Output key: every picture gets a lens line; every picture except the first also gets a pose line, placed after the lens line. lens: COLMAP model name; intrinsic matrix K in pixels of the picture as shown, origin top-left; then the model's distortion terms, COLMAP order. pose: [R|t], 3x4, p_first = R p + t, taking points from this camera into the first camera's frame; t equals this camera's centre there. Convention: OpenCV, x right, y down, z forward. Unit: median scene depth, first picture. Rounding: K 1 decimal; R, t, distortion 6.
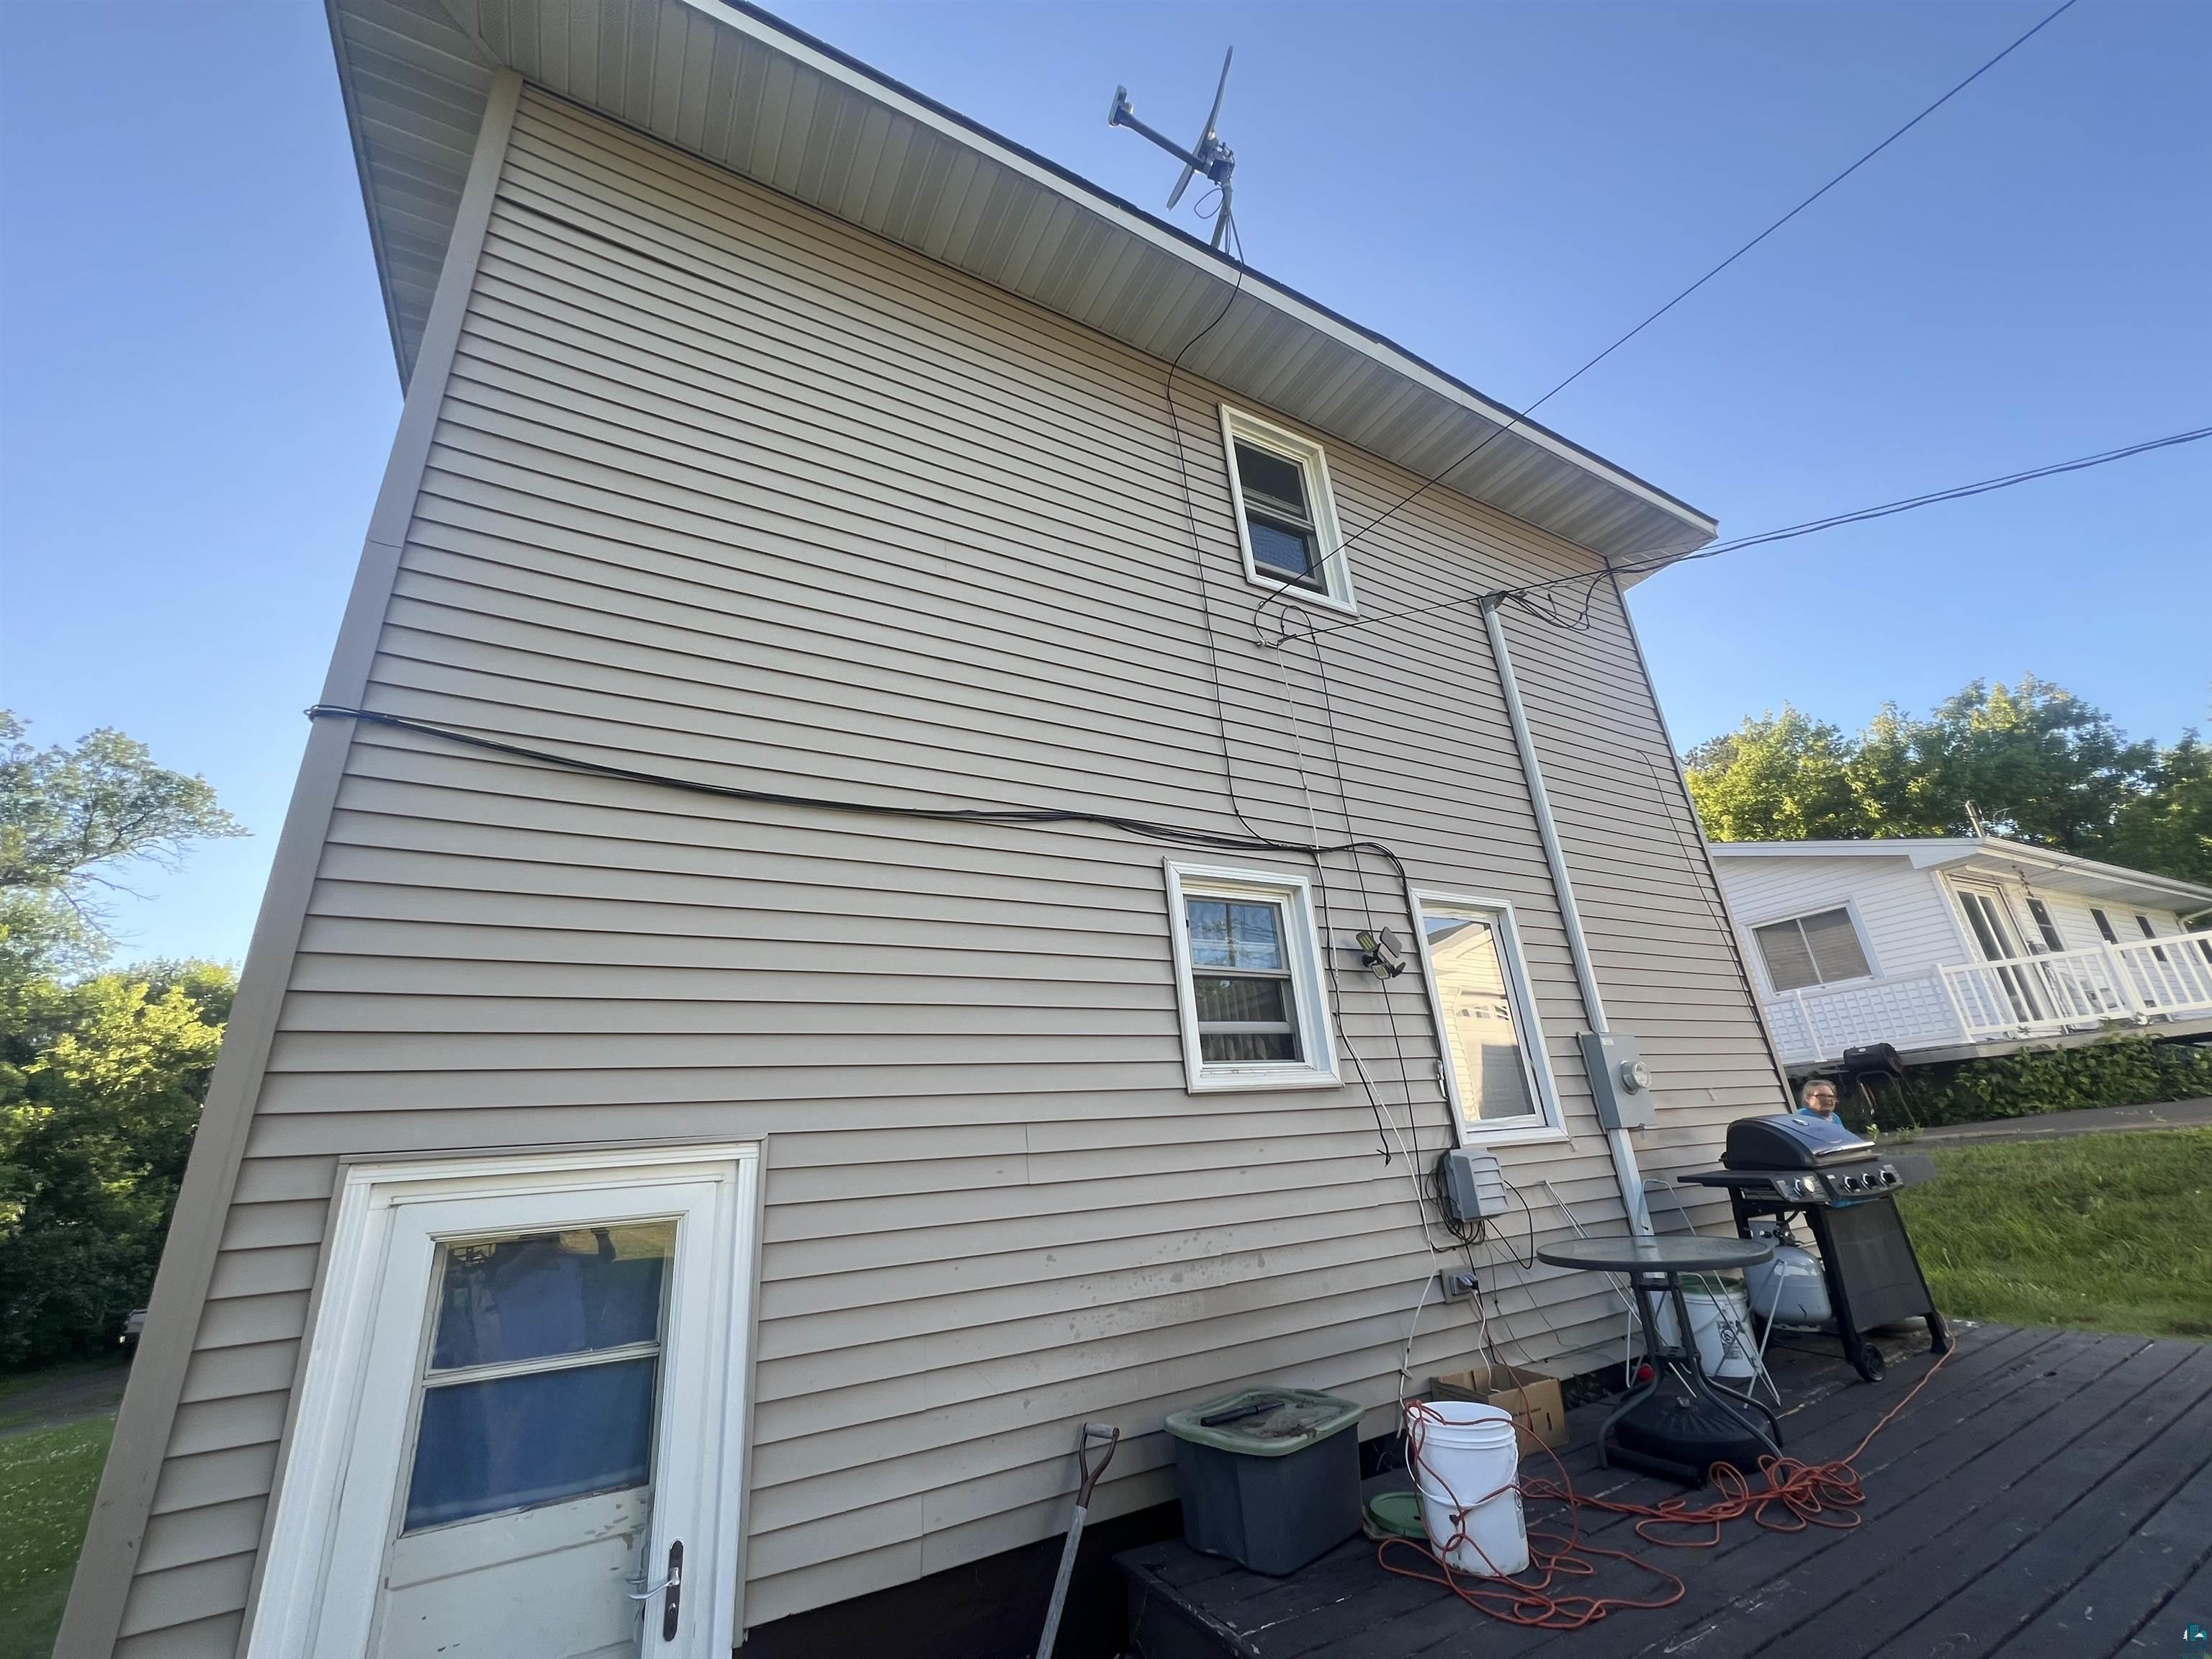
lens RADIAL K [[888.4, 0, 1099.6], [0, 888.4, 822.0], [0, 0, 1]] dist [-0.000712, 0.000298]
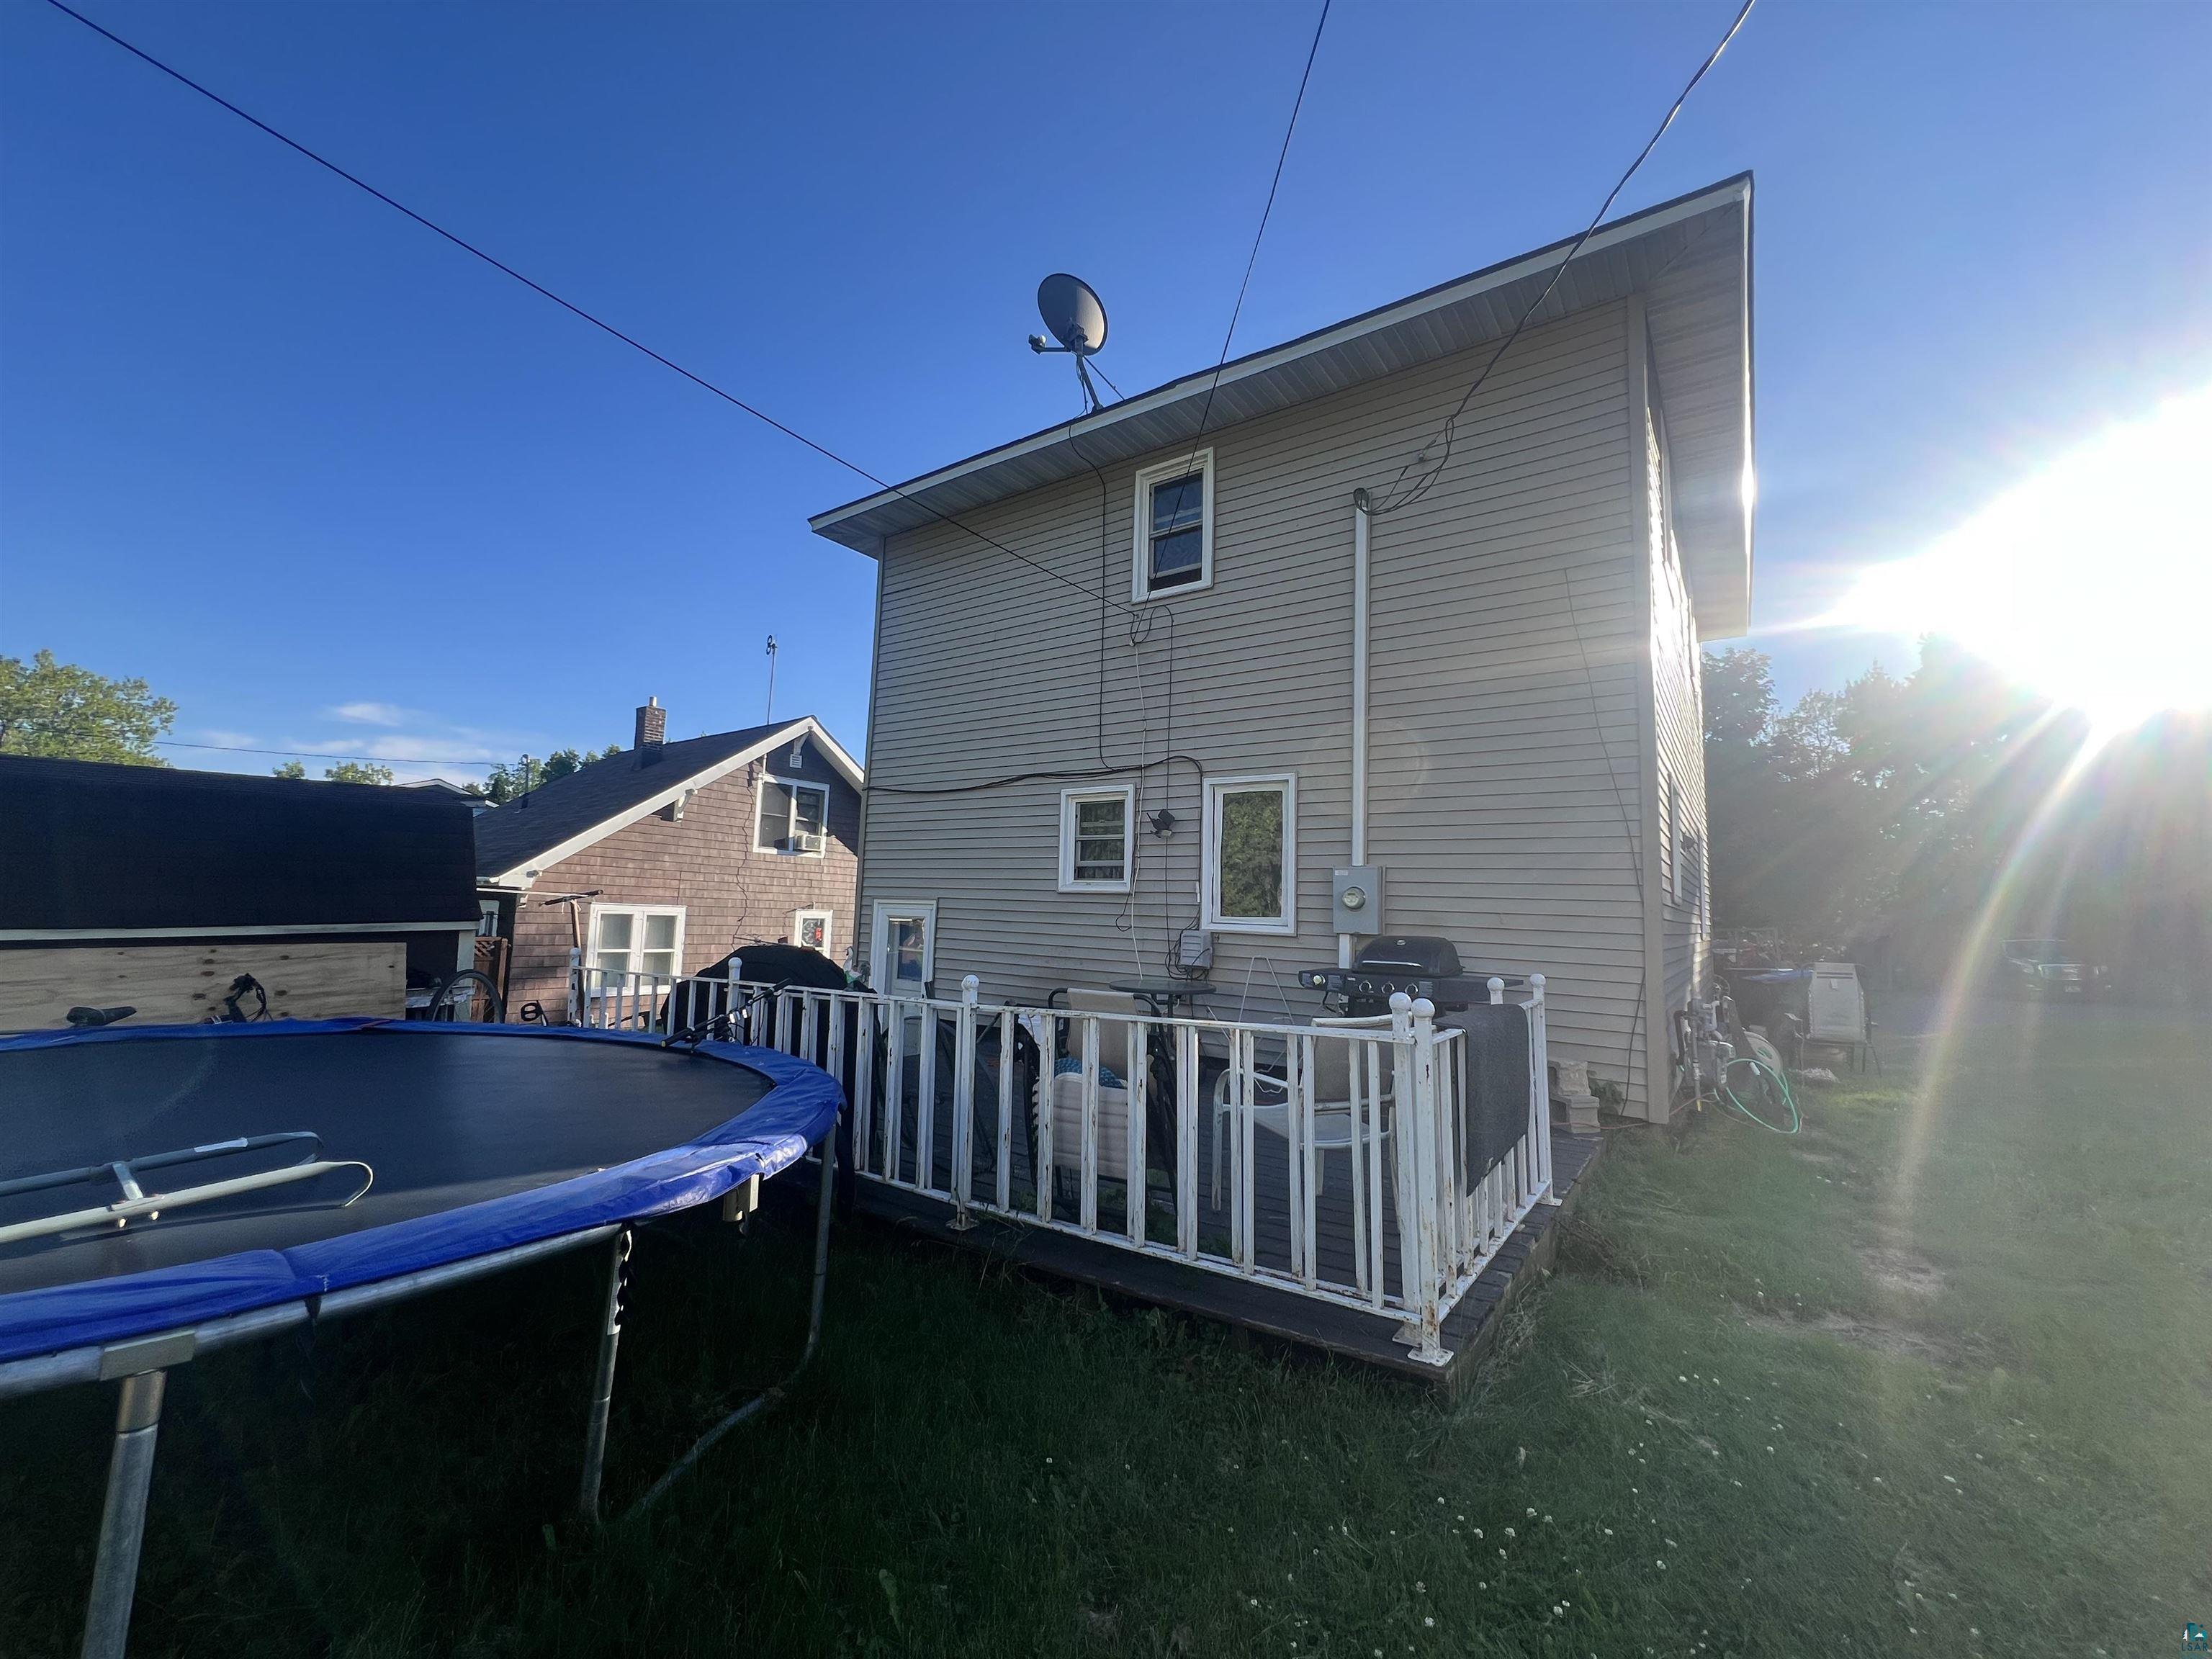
lens RADIAL K [[888.4, 0, 1099.6], [0, 888.4, 822.0], [0, 0, 1]] dist [-0.000712, 0.000298]
pose [[0.413808, -0.011558, -0.910291, 1.915472], [0.259627, 0.959892, 0.105836, -0.078326], [0.872558, -0.280132, 0.400212, 0.174651]]
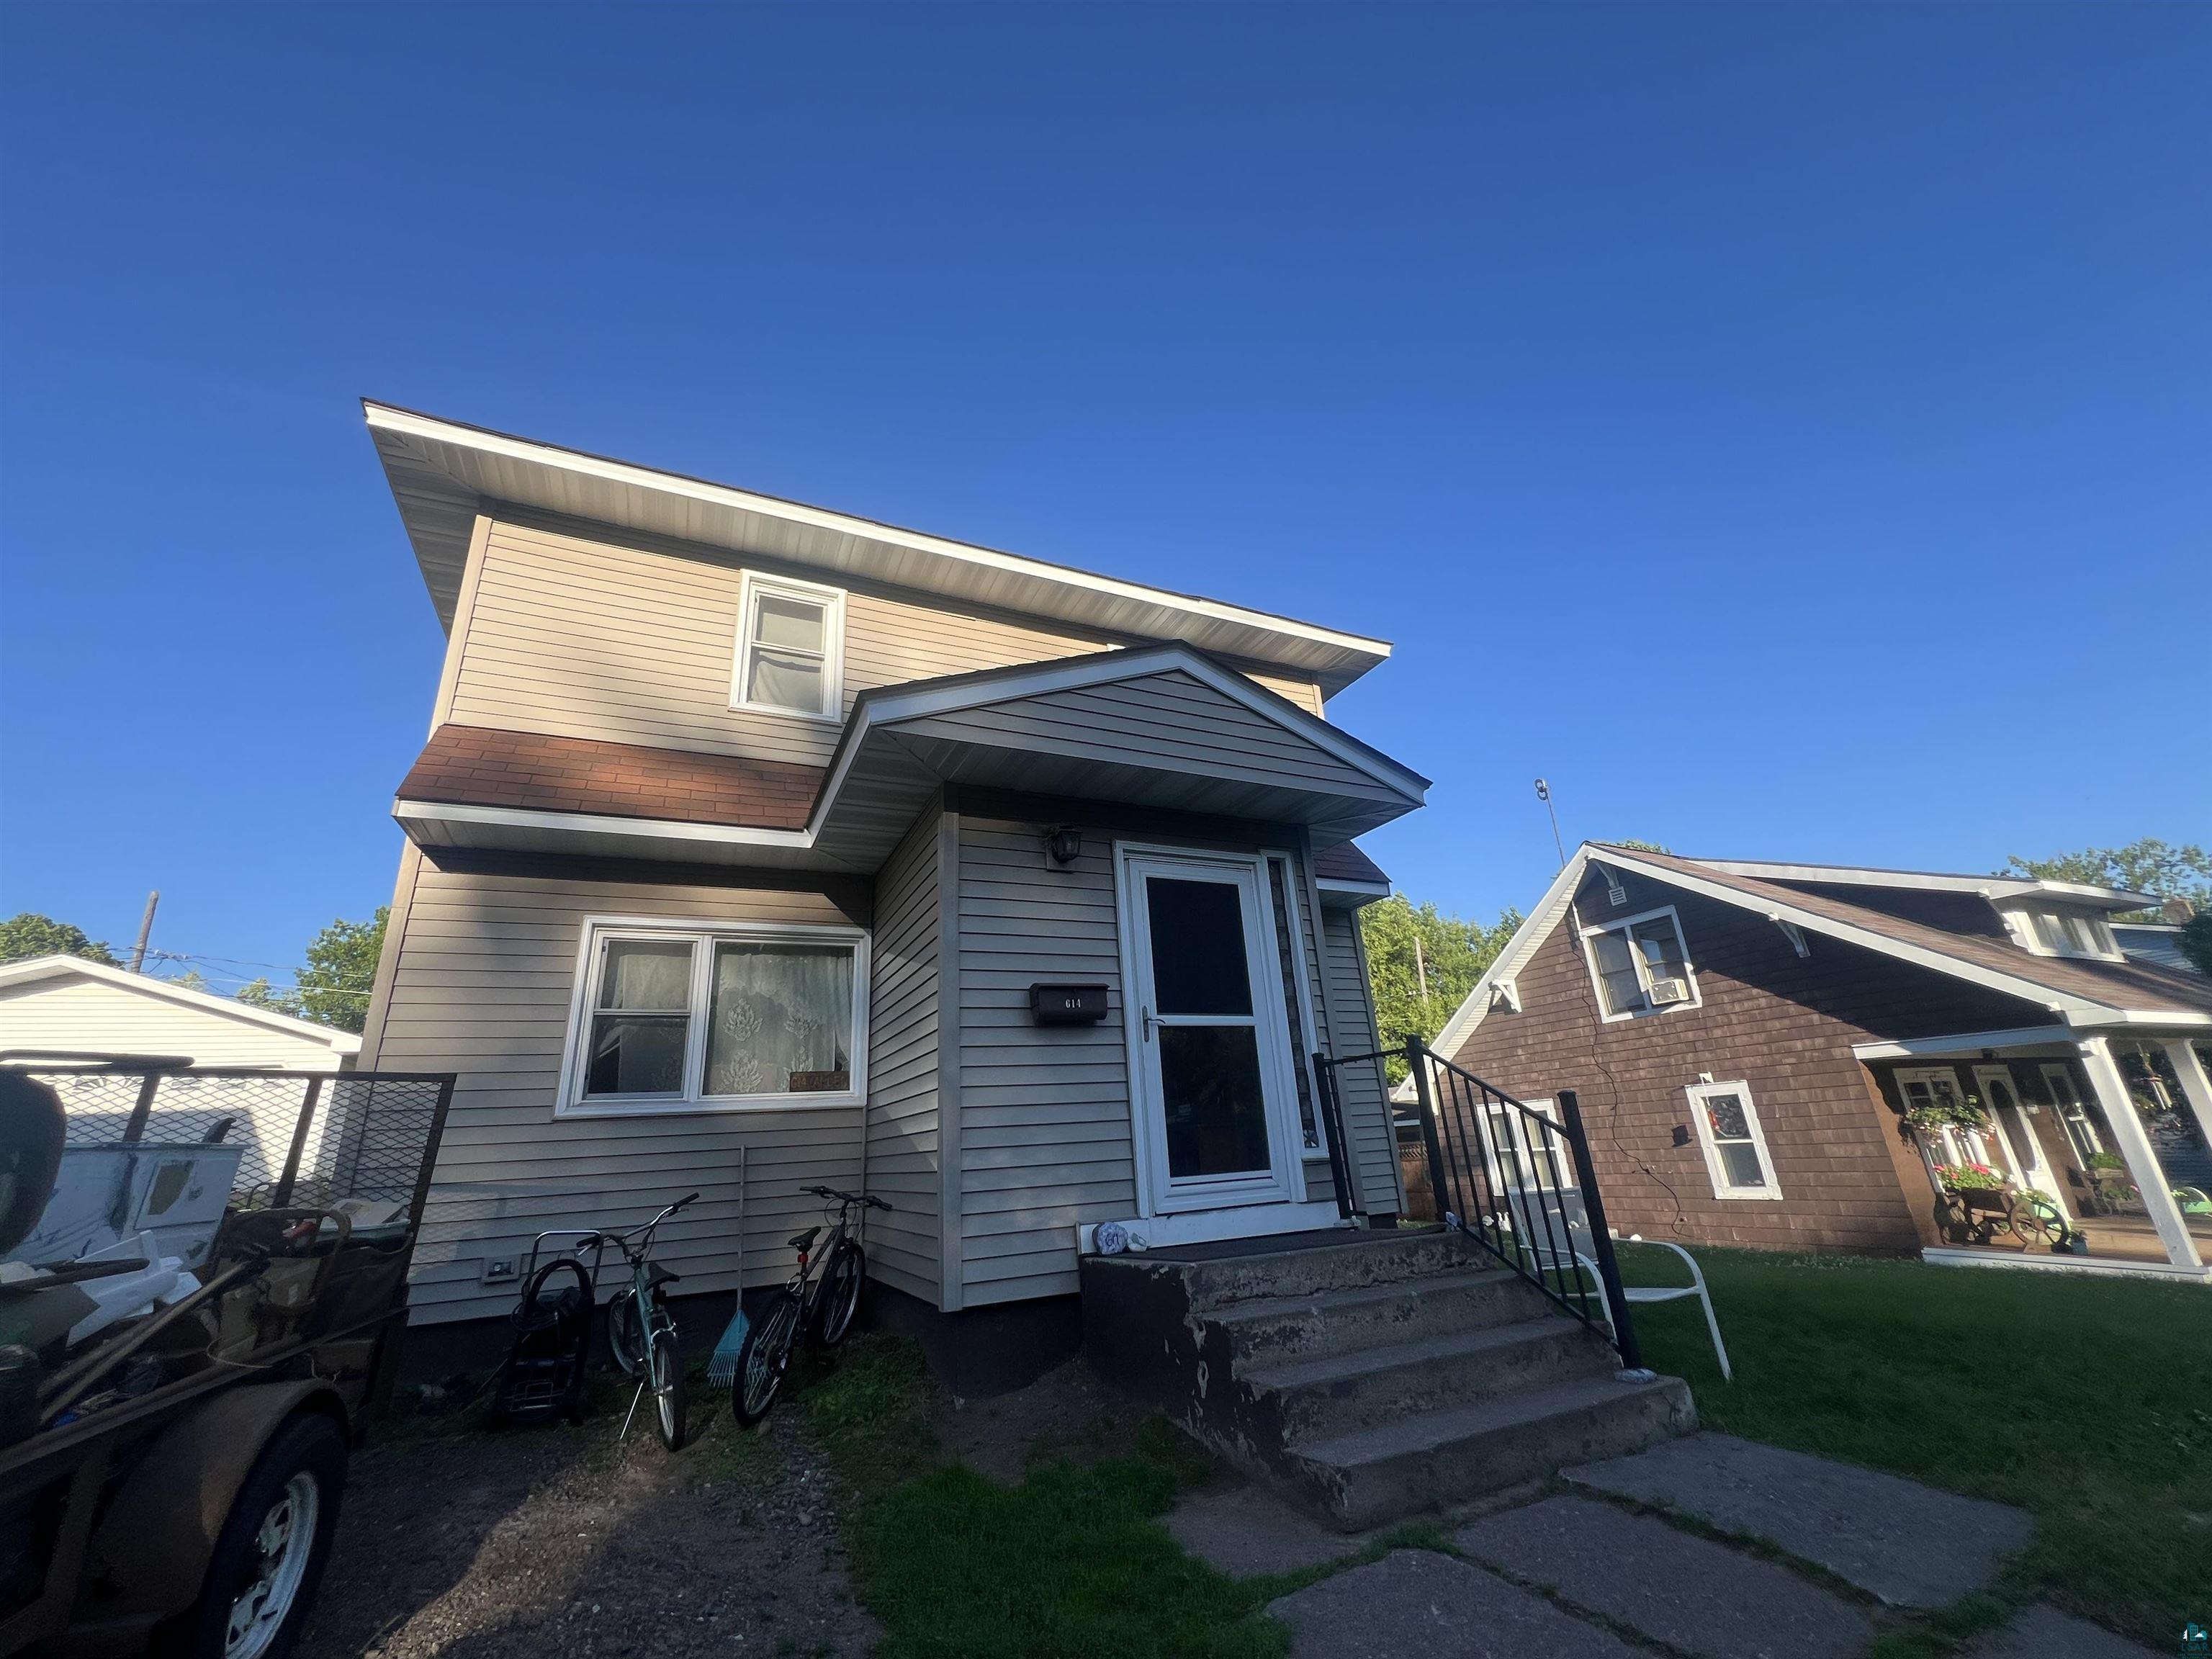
lens RADIAL K [[888.4, 0, 1099.6], [0, 888.4, 822.0], [0, 0, 1]] dist [-0.000712, 0.000298]
pose [[-0.988651, 0.148188, 0.024692, -0.919936], [0.095083, 0.744475, -0.660845, 1.689368], [-0.116312, -0.650997, -0.750116, 3.924092]]
